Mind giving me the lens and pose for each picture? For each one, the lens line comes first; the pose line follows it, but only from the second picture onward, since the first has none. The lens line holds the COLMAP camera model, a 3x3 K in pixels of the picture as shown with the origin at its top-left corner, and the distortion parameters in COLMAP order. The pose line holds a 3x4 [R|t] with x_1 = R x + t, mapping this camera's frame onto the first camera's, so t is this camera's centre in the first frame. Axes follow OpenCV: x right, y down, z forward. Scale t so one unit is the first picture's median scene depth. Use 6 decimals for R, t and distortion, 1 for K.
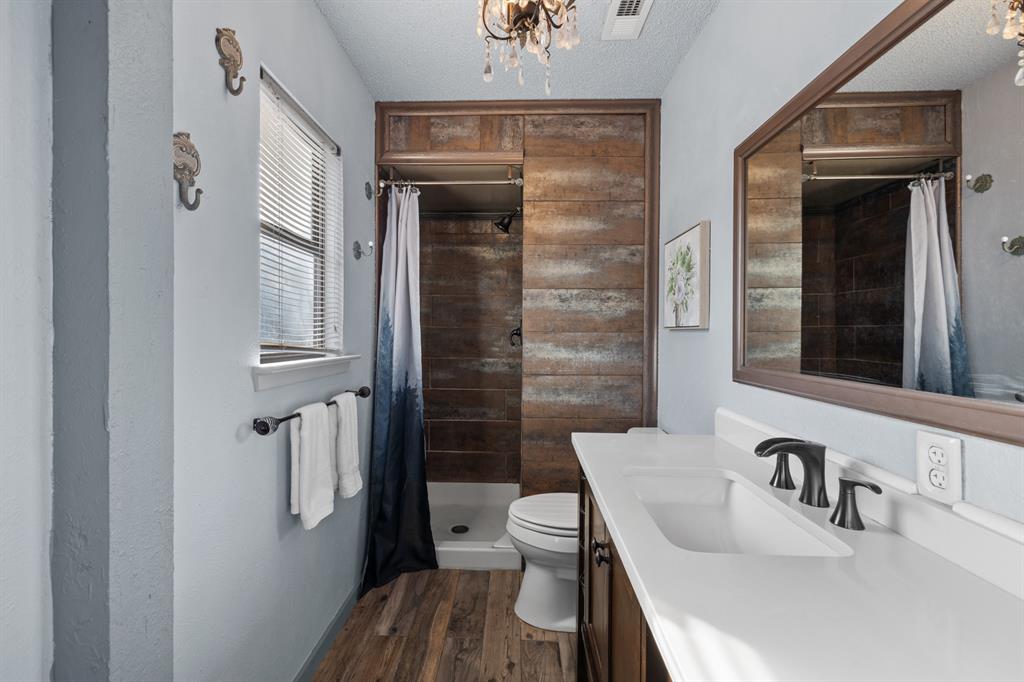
lens RADIAL K [[424.4, 0, 505.1], [0, 424.4, 350.8], [0, 0, 1]] dist [0.000930, -0.000042]
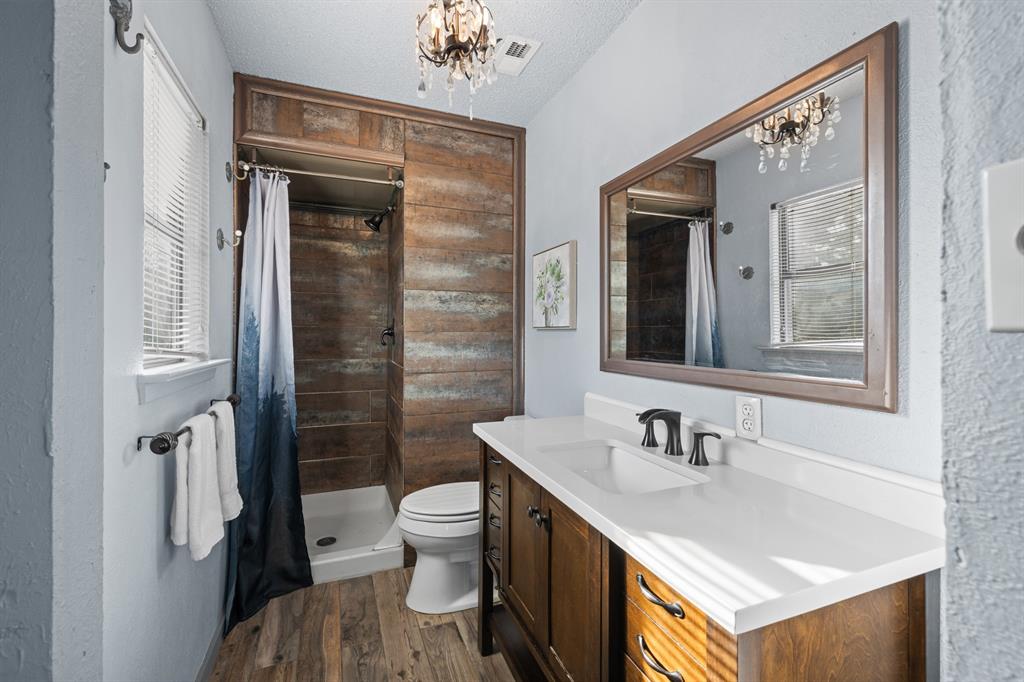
lens RADIAL K [[424.4, 0, 505.1], [0, 424.4, 350.8], [0, 0, 1]] dist [0.000930, -0.000042]
pose [[0.919972, -0.021445, 0.391397, -0.142359], [0.020526, 0.999768, 0.006532, -0.000613], [-0.391447, 0.002025, 0.920199, -0.031927]]
